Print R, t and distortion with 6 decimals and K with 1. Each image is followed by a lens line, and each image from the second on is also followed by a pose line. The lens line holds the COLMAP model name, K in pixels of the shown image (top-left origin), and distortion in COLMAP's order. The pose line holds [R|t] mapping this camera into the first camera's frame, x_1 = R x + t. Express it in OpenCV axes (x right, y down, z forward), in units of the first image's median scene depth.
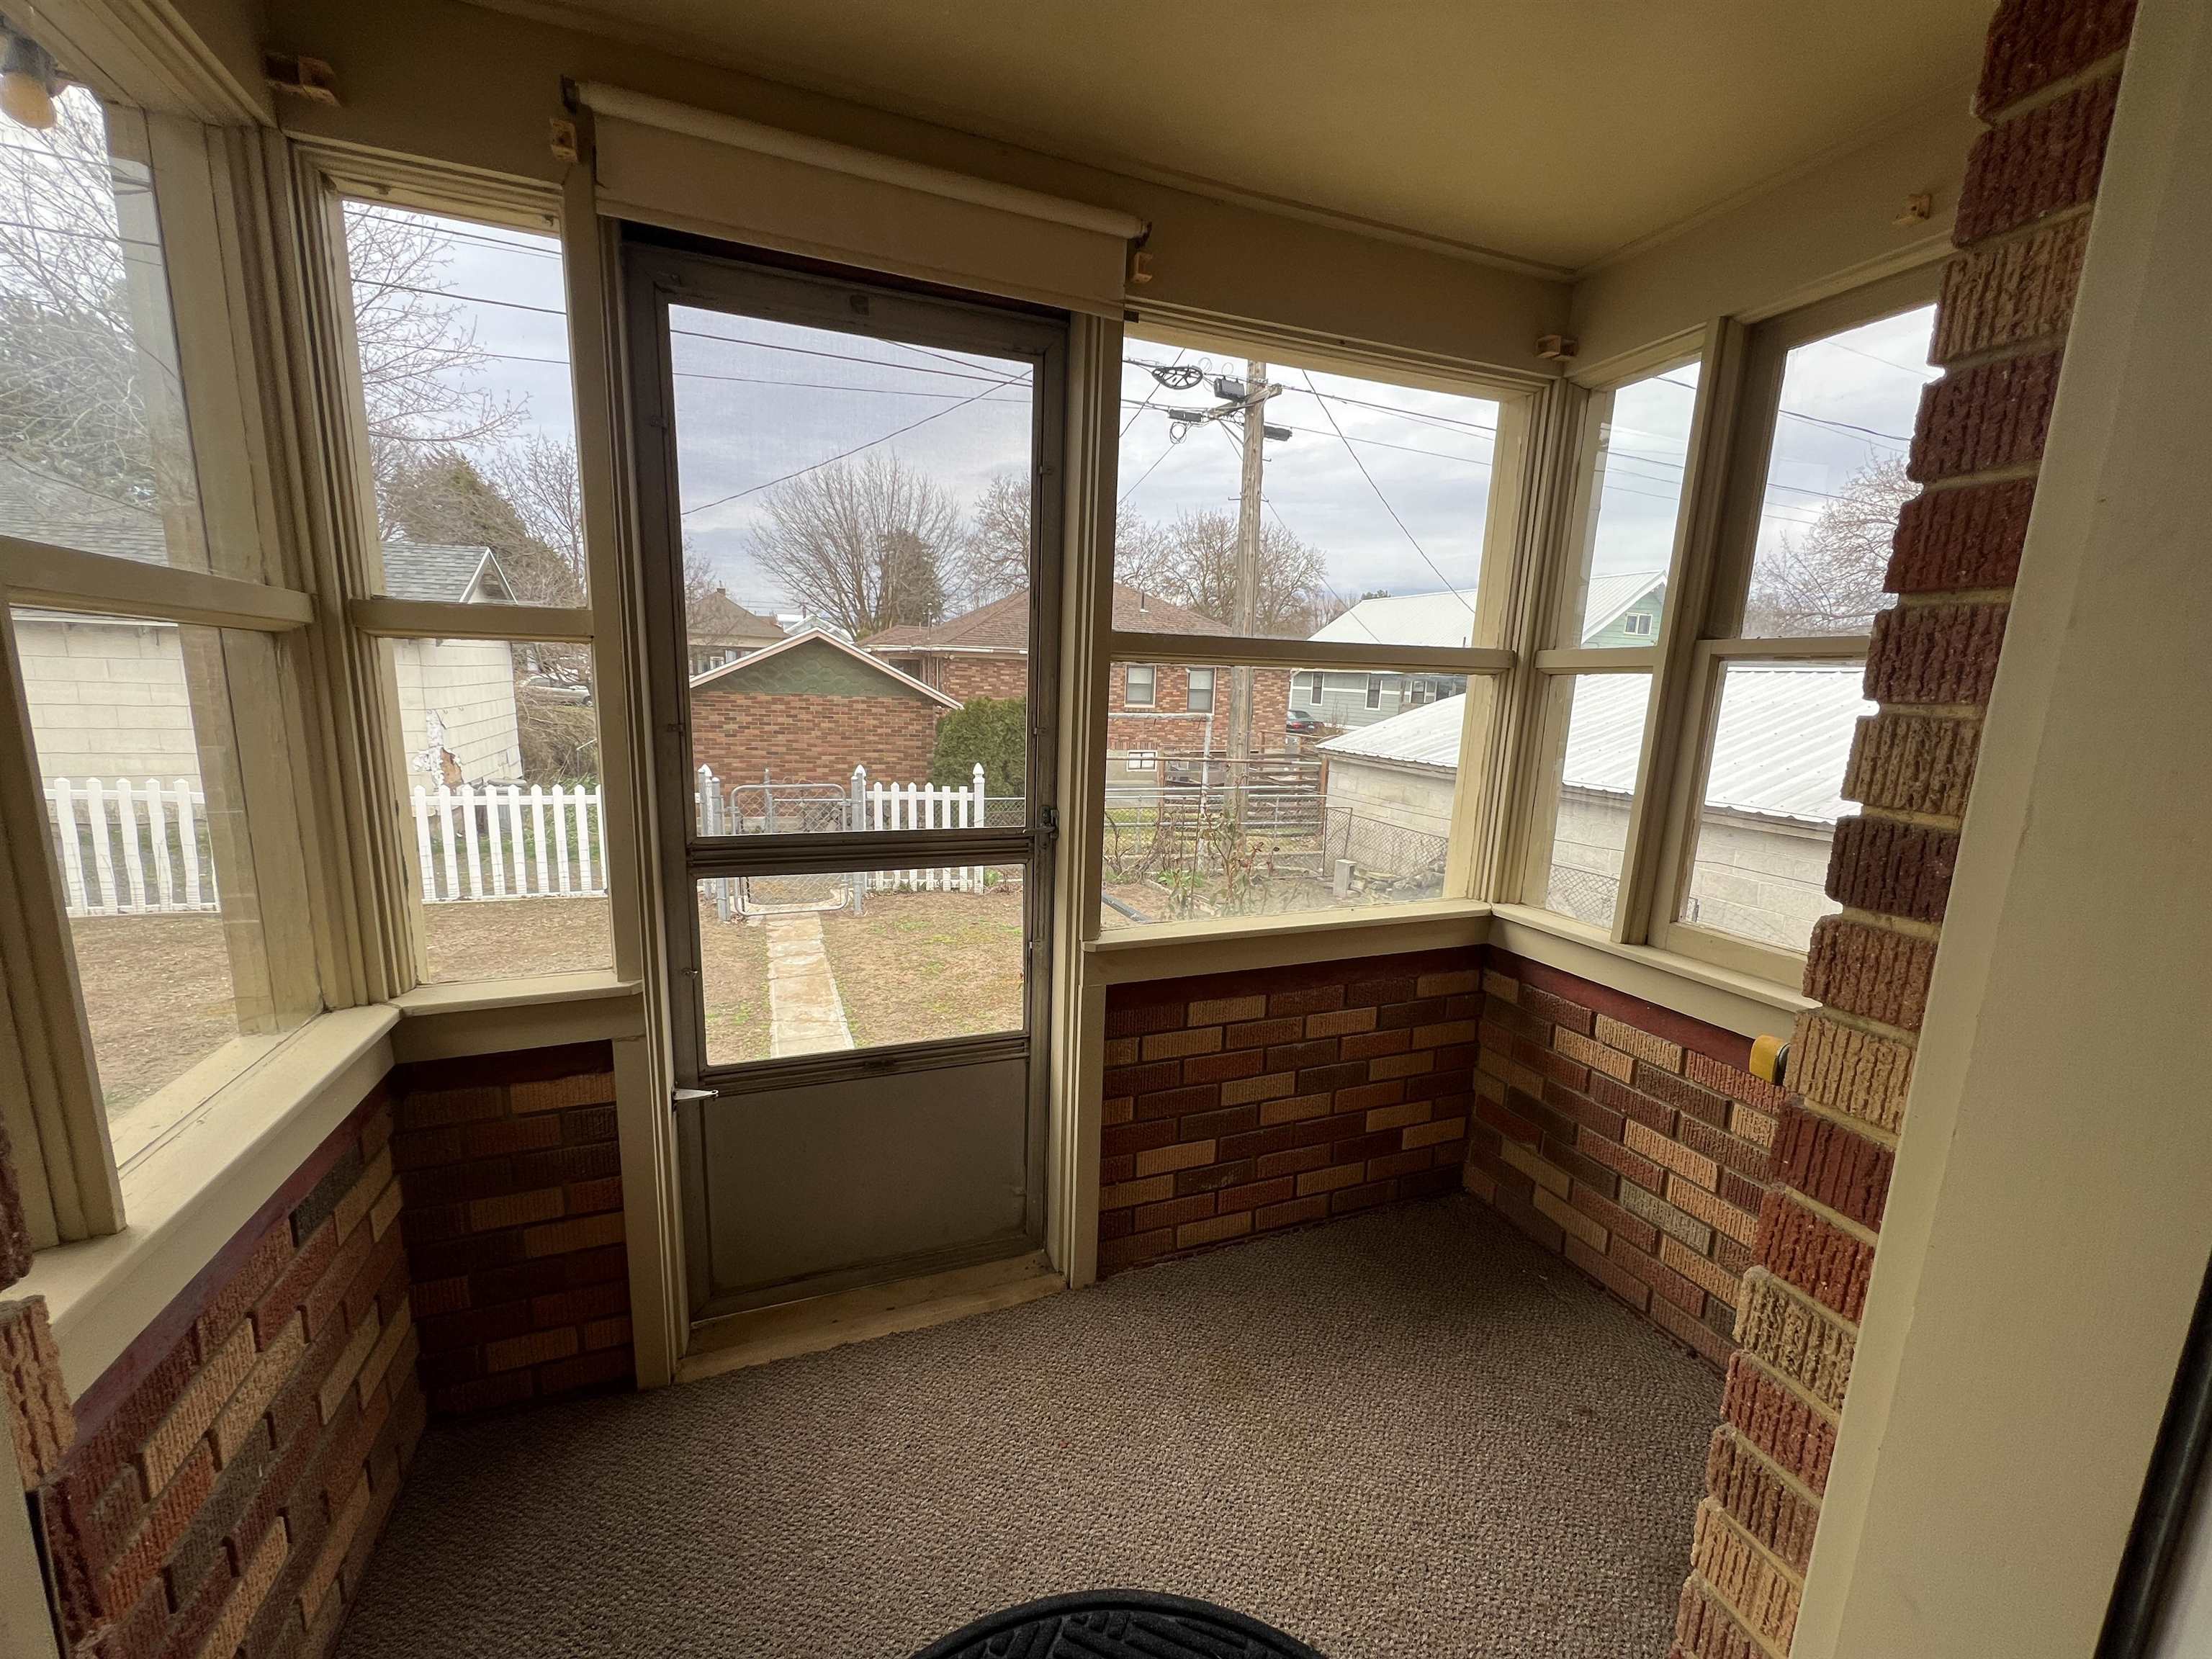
lens RADIAL K [[884.7, 0, 1106.0], [0, 884.7, 829.5], [0, 0, 1]] dist [-0.000414, -0.000070]
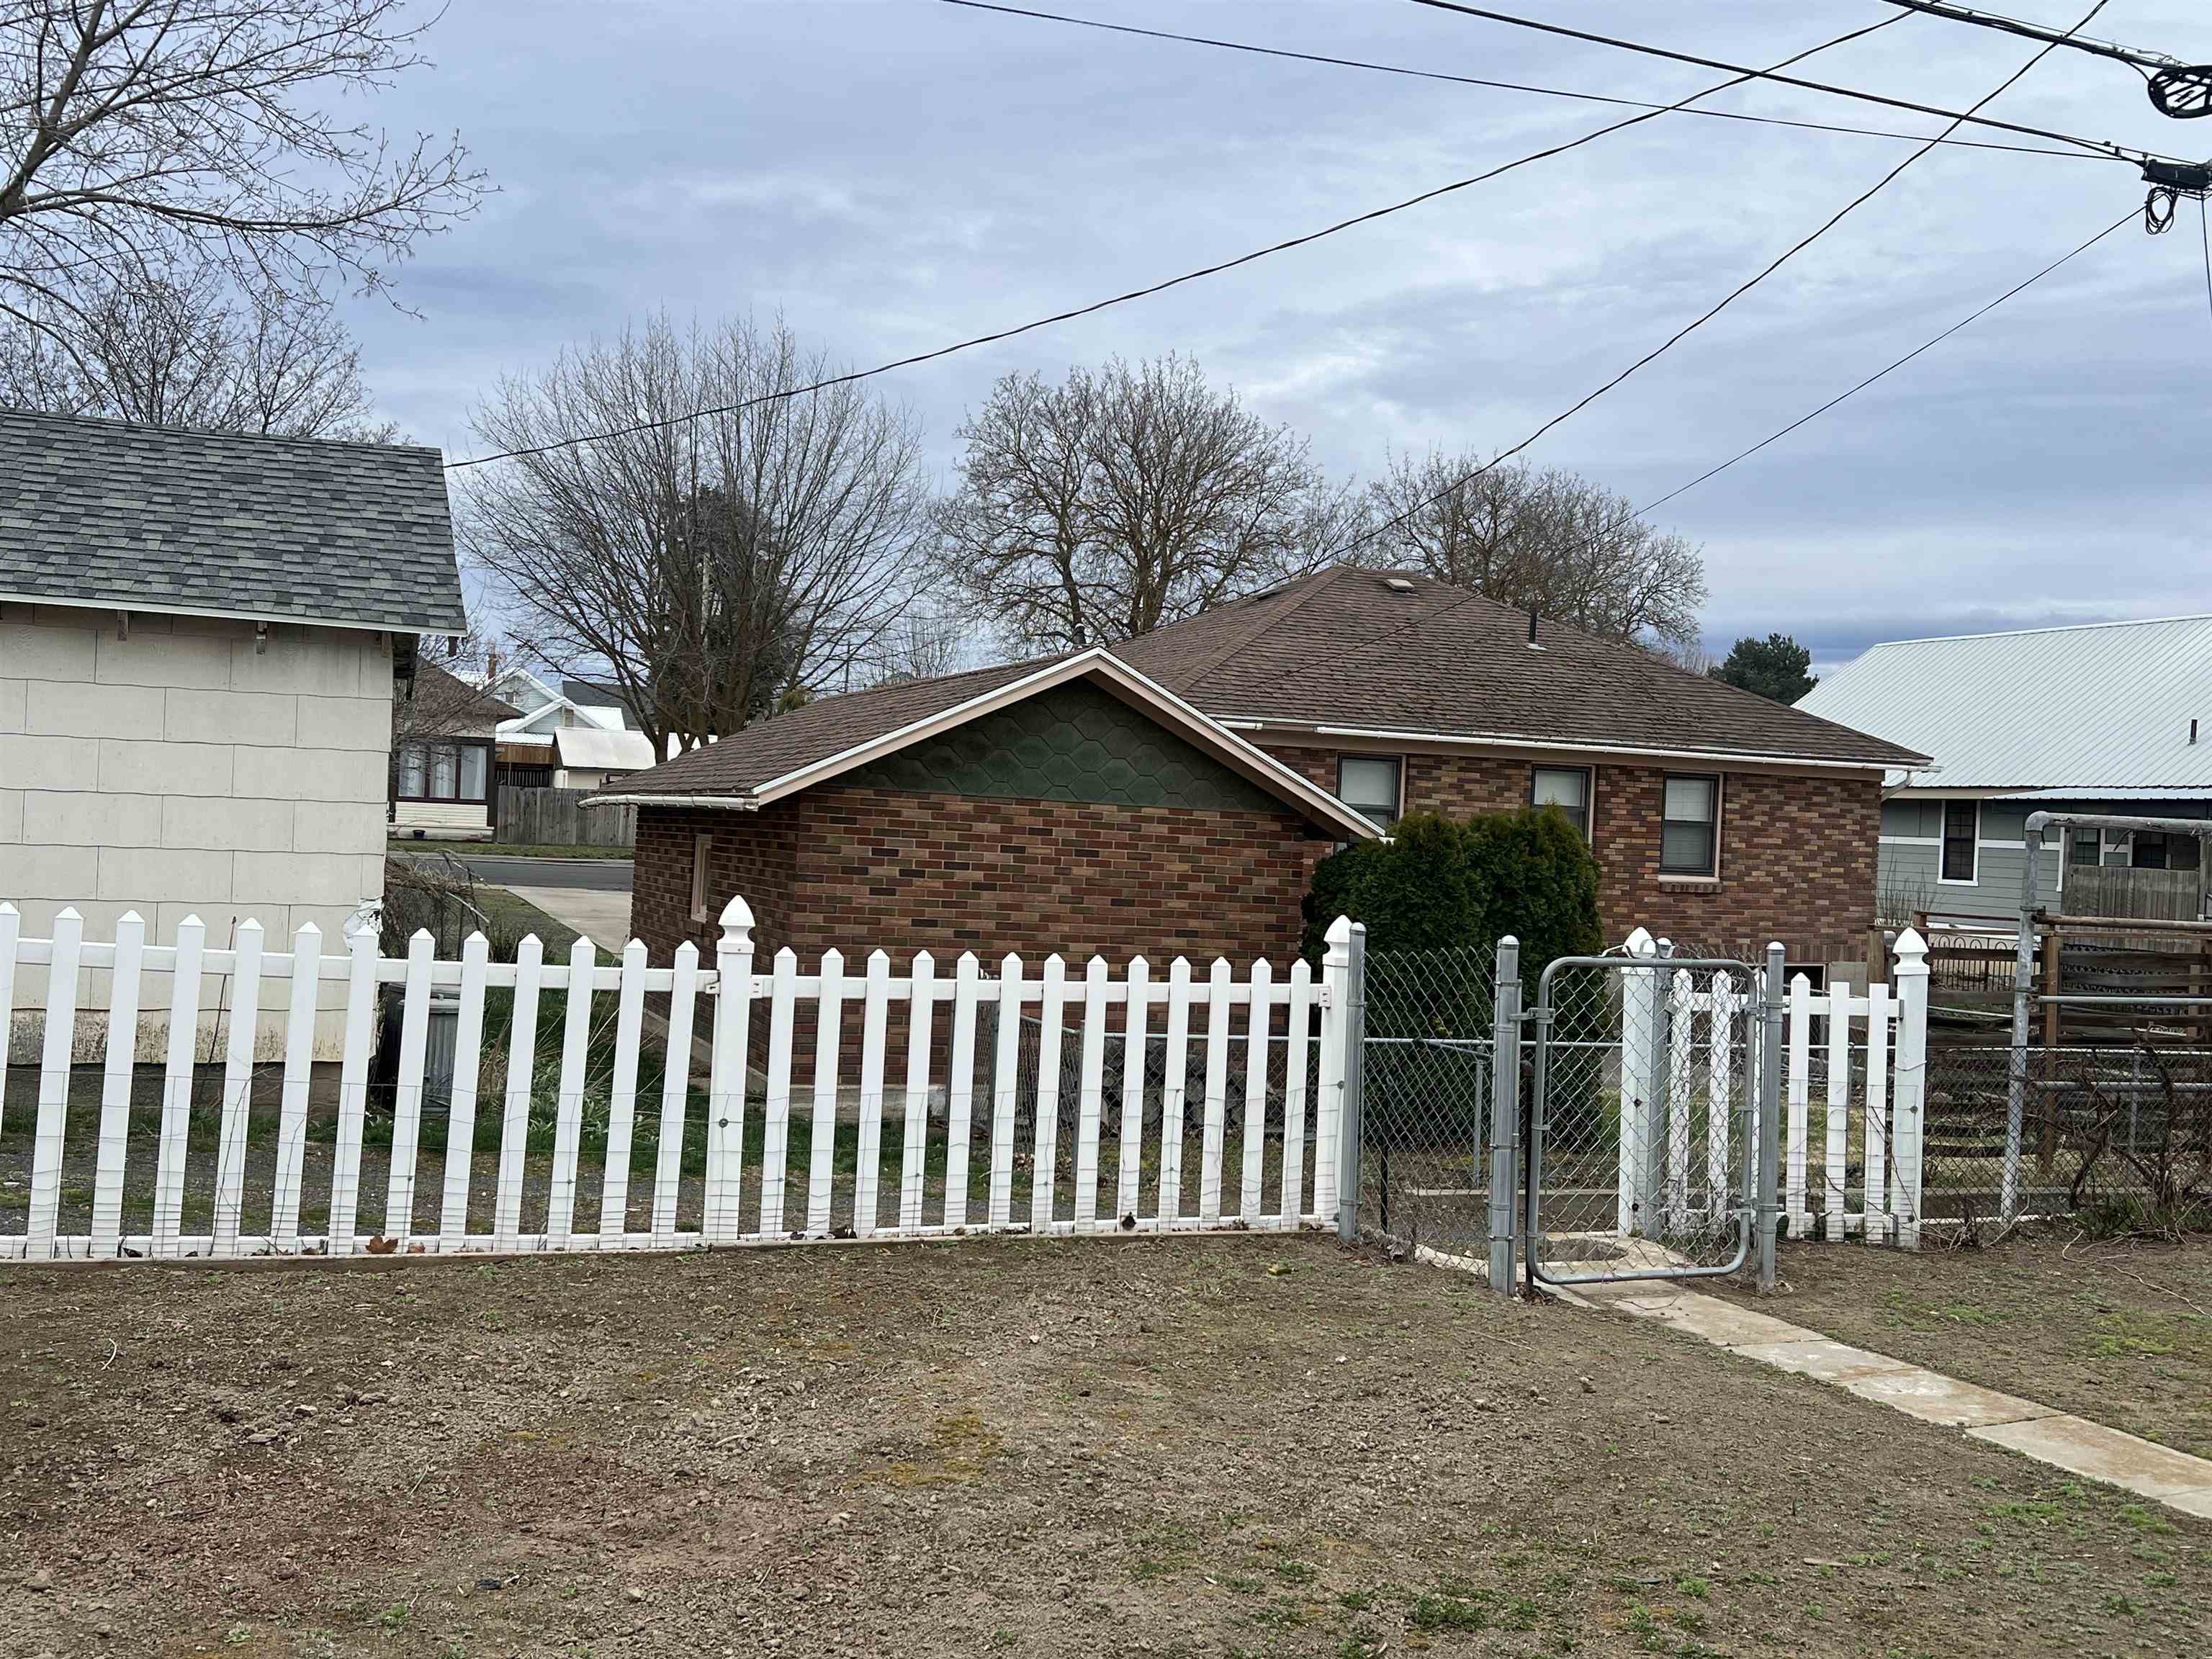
lens RADIAL K [[2012.2, 0, 1106.0], [0, 2012.2, 829.5], [0, 0, 1]] dist [0.061583, -0.017247]
pose [[0.999780, 0.012698, 0.016713, -0.327881], [-0.009723, 0.985844, -0.167381, 0.026218], [-0.018602, 0.167182, 0.985751, 0.030172]]
